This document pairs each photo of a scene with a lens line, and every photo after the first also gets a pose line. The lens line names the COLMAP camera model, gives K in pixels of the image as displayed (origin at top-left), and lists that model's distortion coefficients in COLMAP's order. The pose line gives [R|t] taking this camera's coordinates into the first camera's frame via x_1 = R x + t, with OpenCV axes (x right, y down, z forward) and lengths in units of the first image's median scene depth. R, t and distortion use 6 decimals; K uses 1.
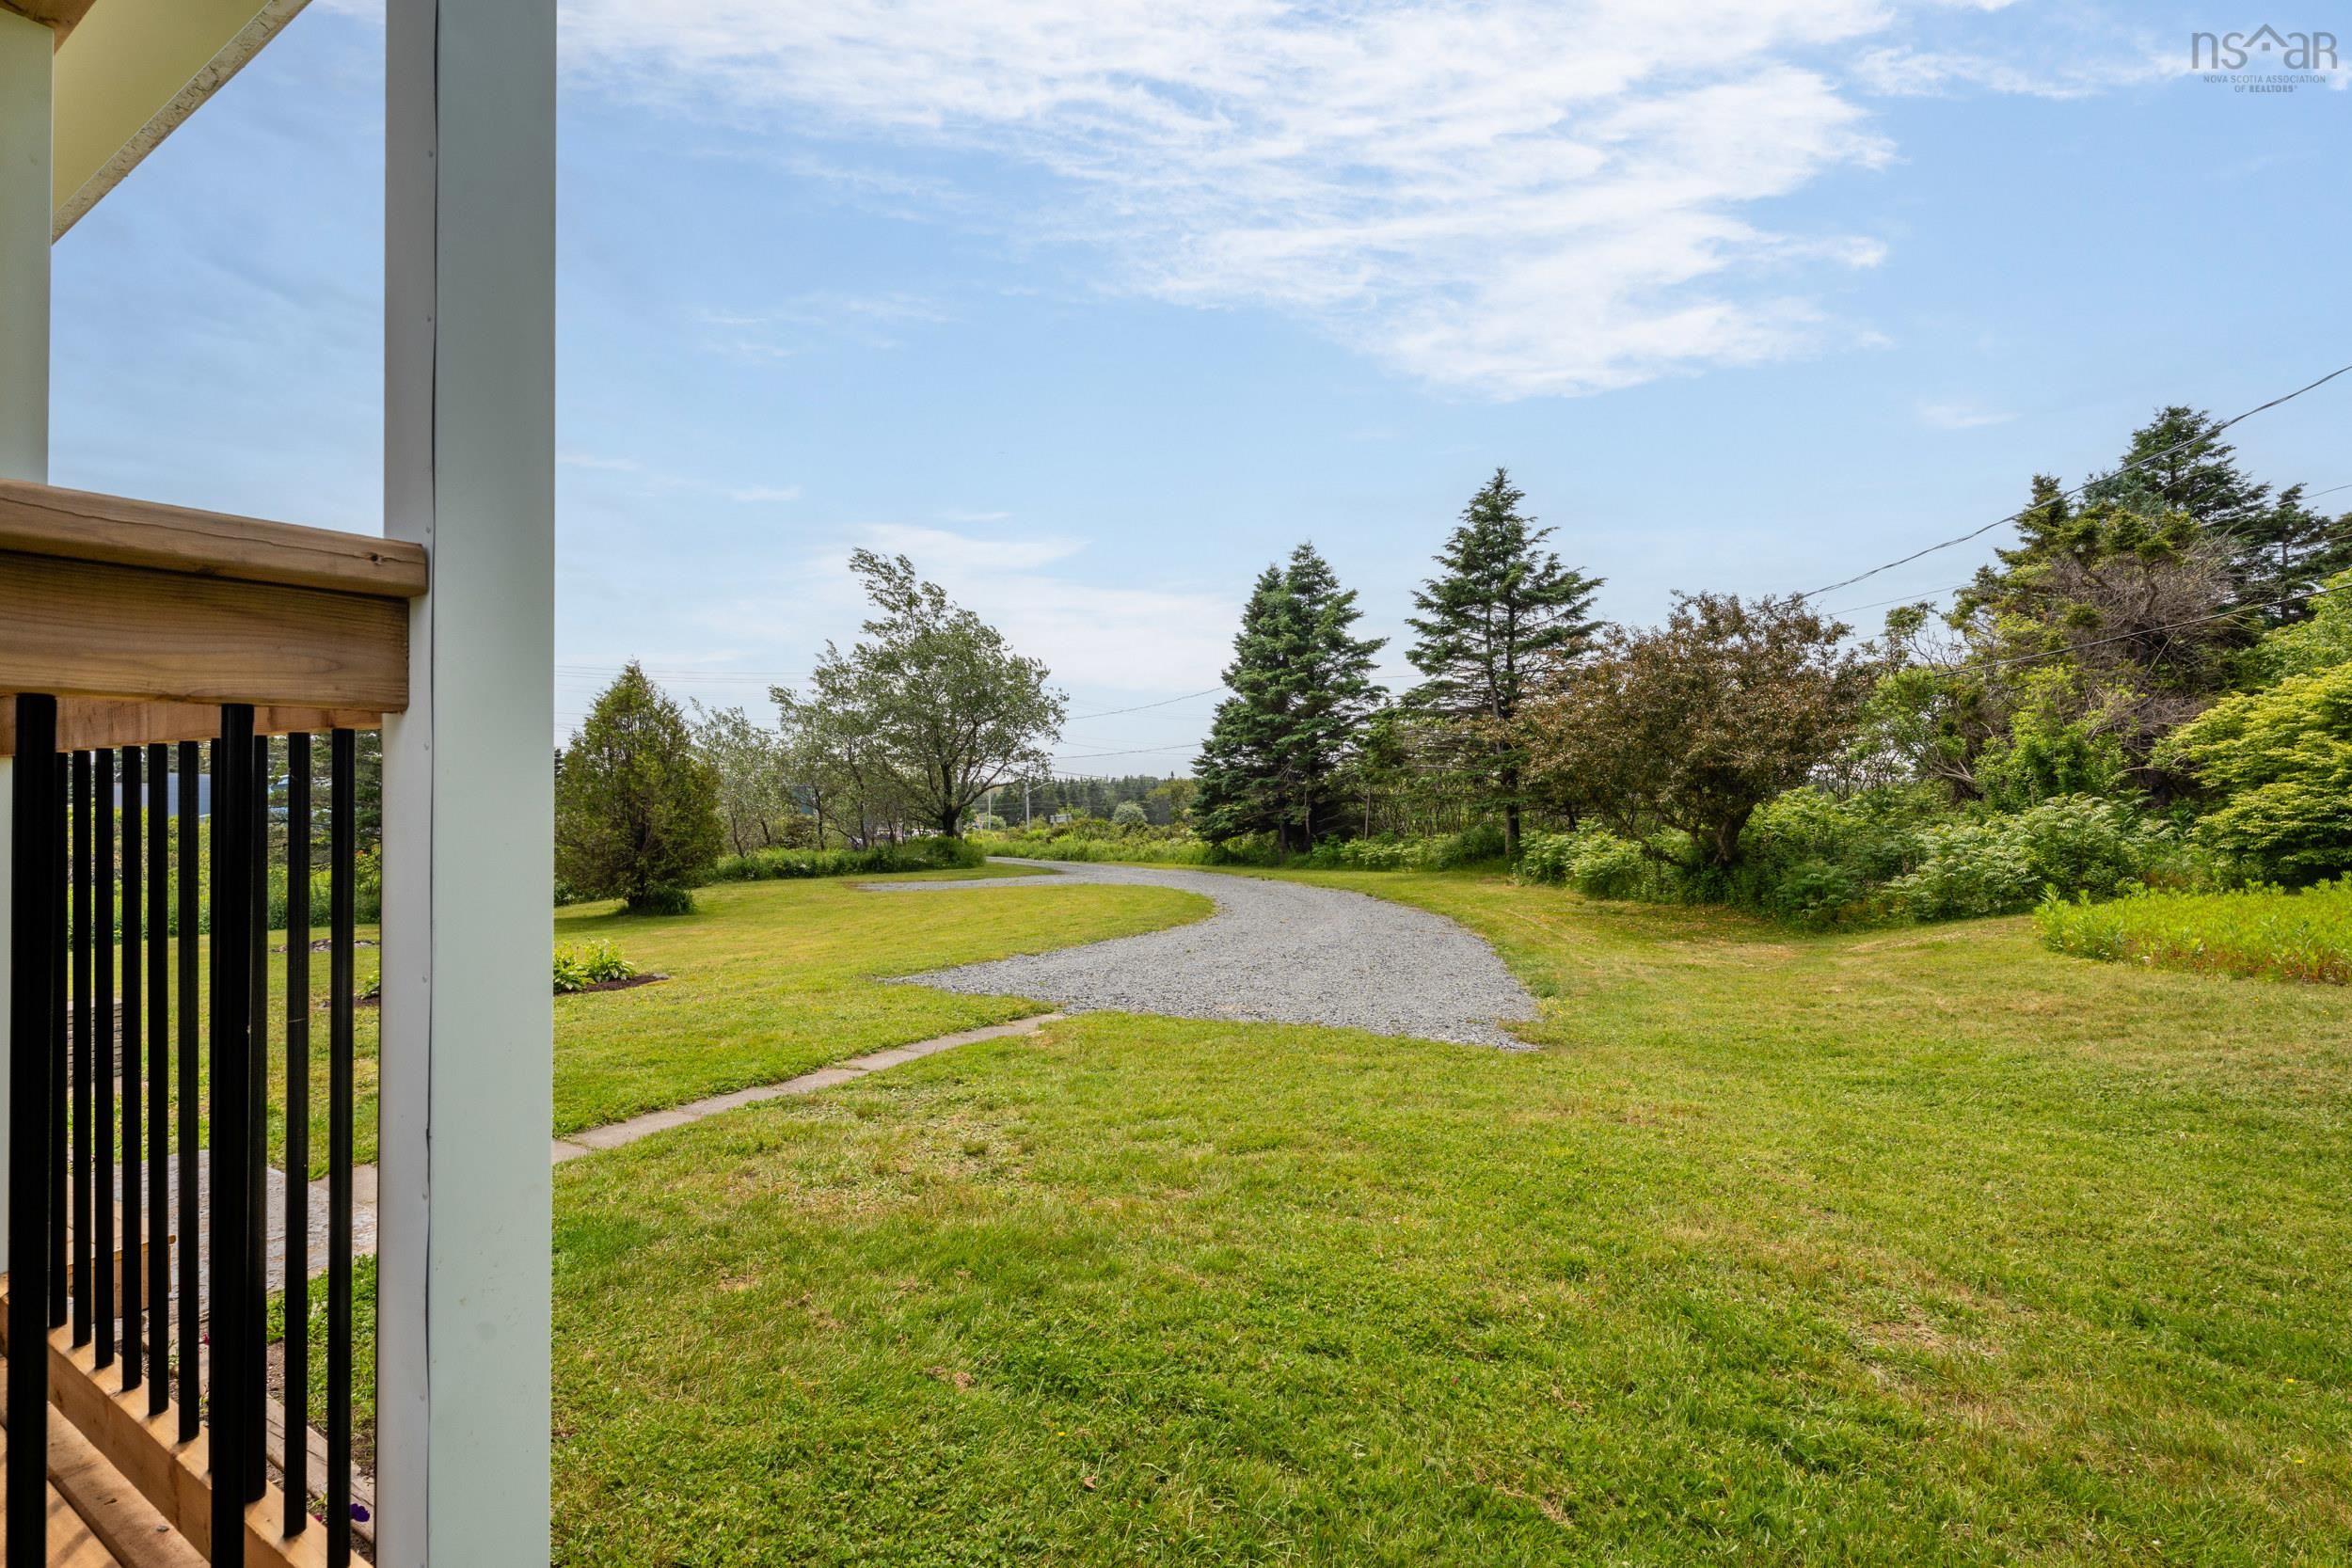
lens RADIAL K [[1043.0, 0, 1185.3], [0, 1043.0, 792.7], [0, 0, 1]] dist [0.002788, -0.000012]
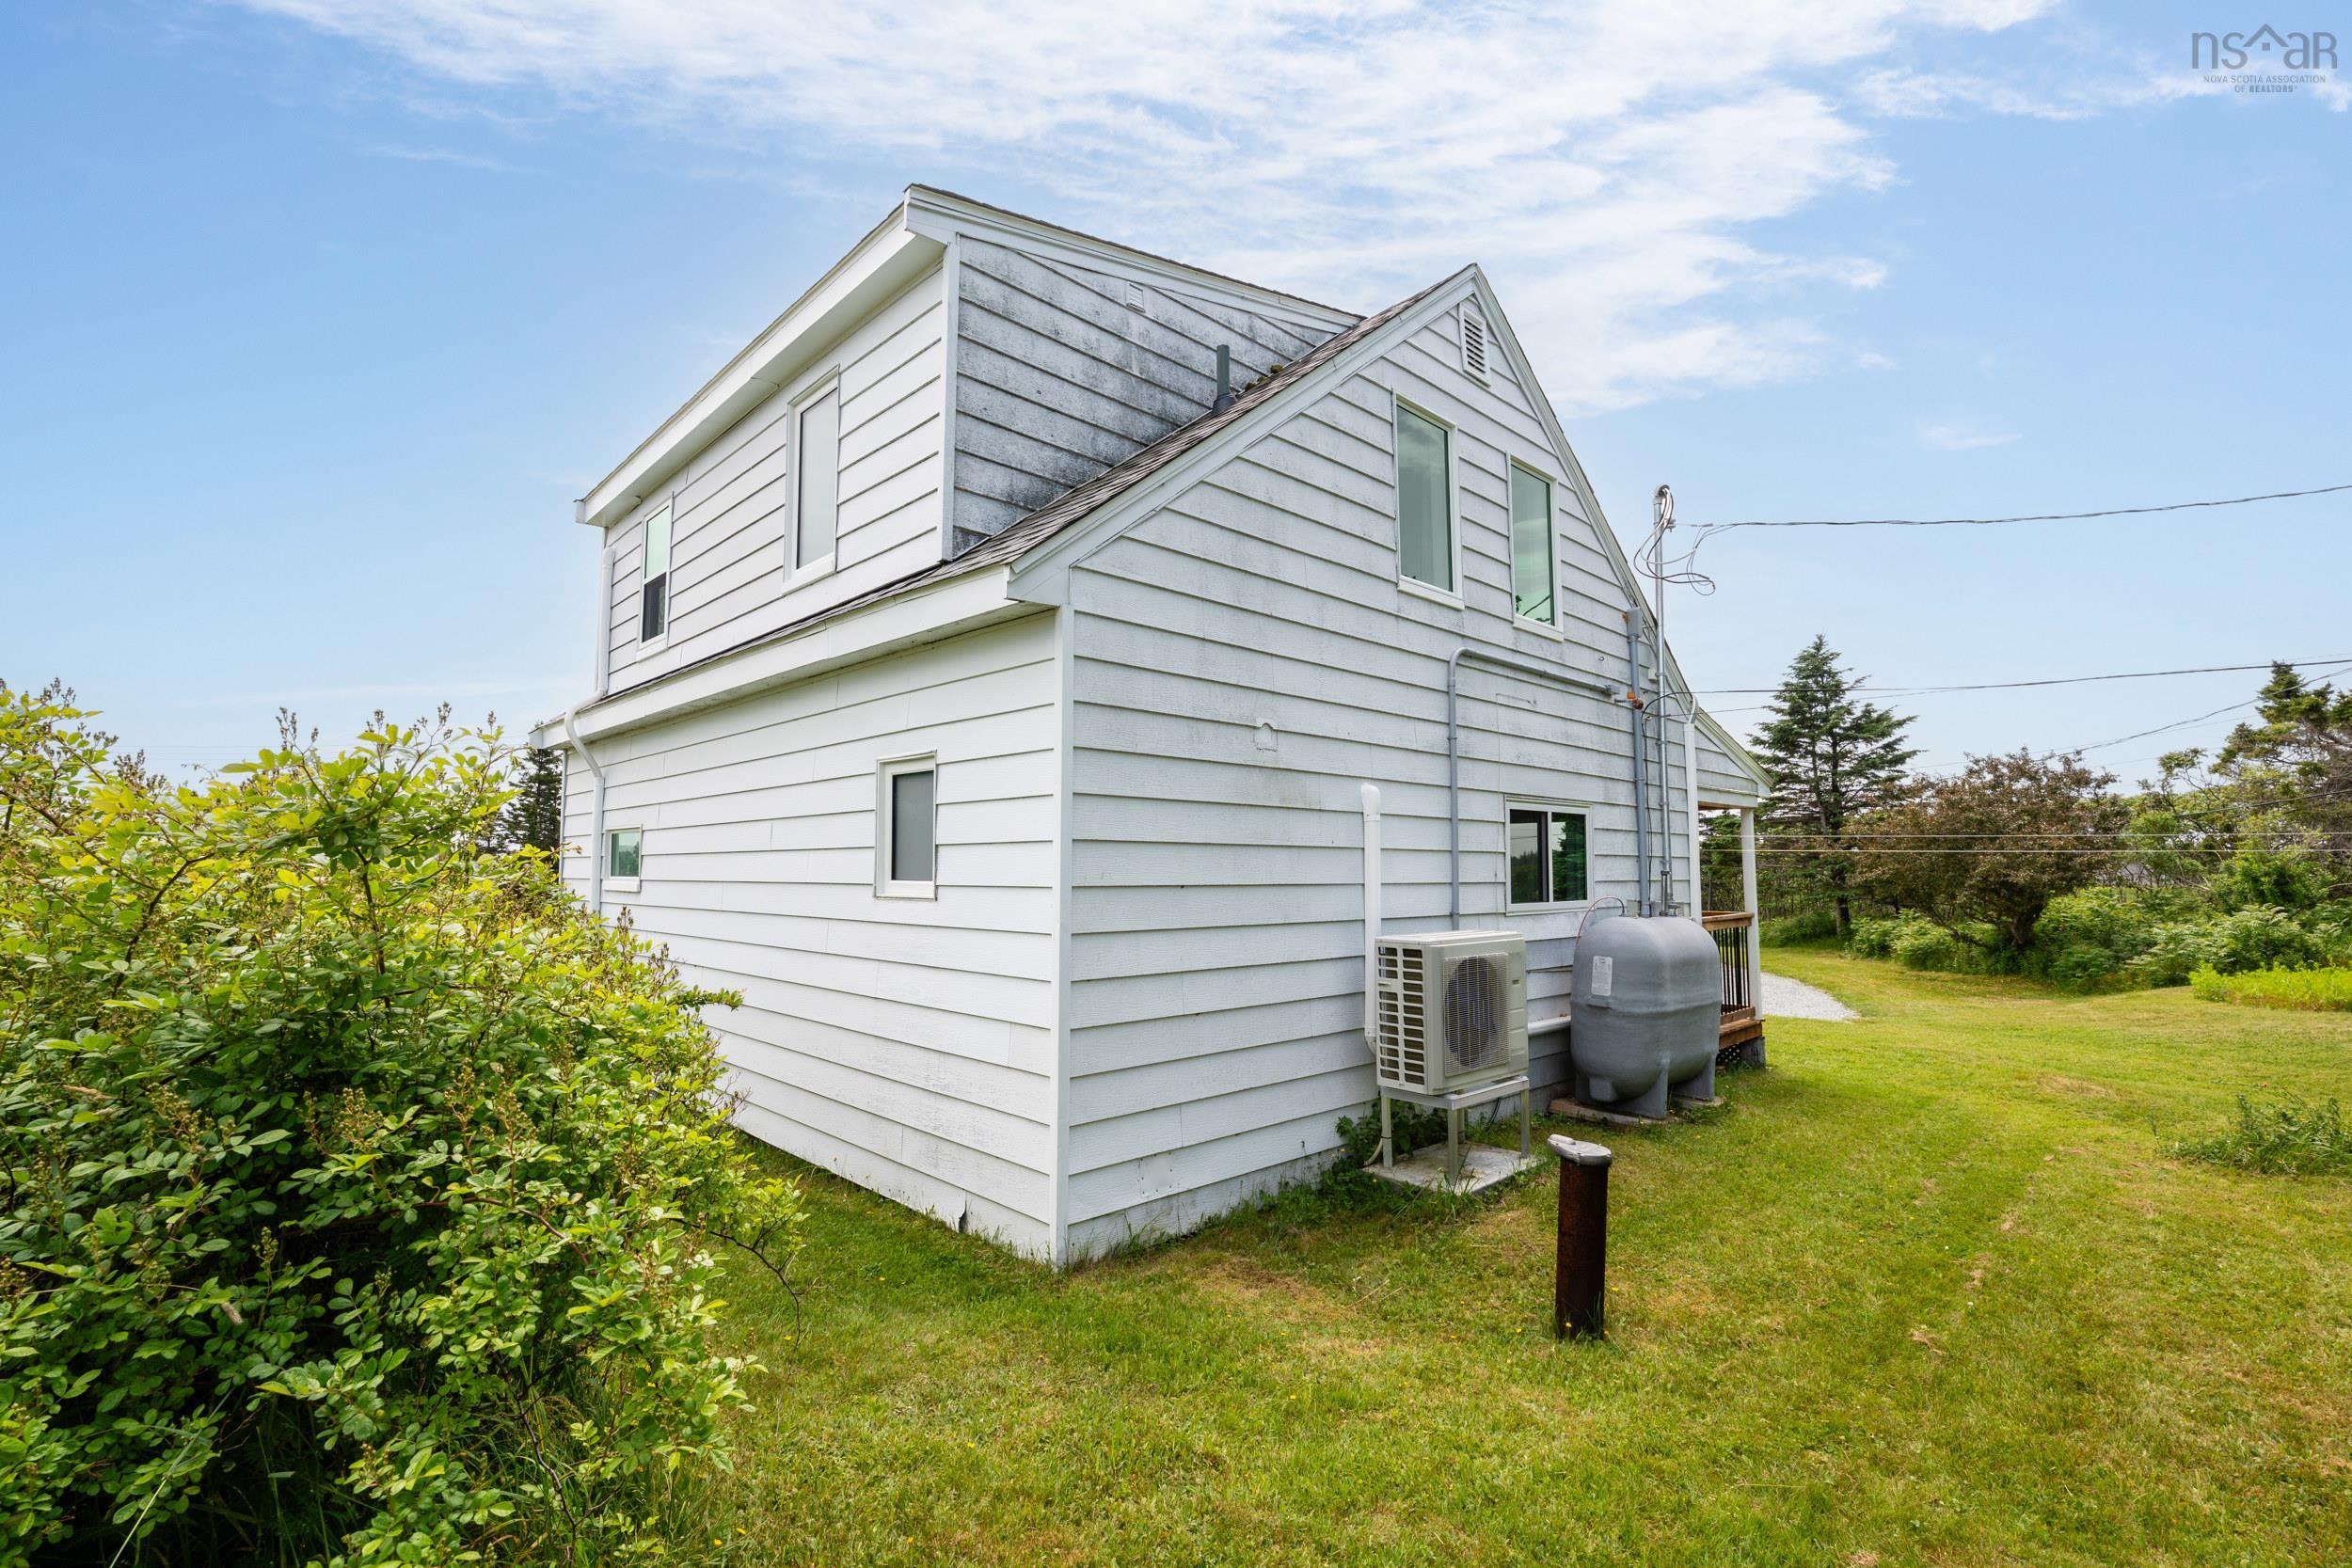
lens RADIAL K [[1043.0, 0, 1161.5], [0, 1043.0, 791.0], [0, 0, 1]] dist [0.002788, -0.000012]
pose [[0.963978, -0.019680, -0.265254, -0.190918], [0.001813, 0.997722, -0.067434, -0.041631], [0.265976, 0.064524, 0.961818, -0.593030]]
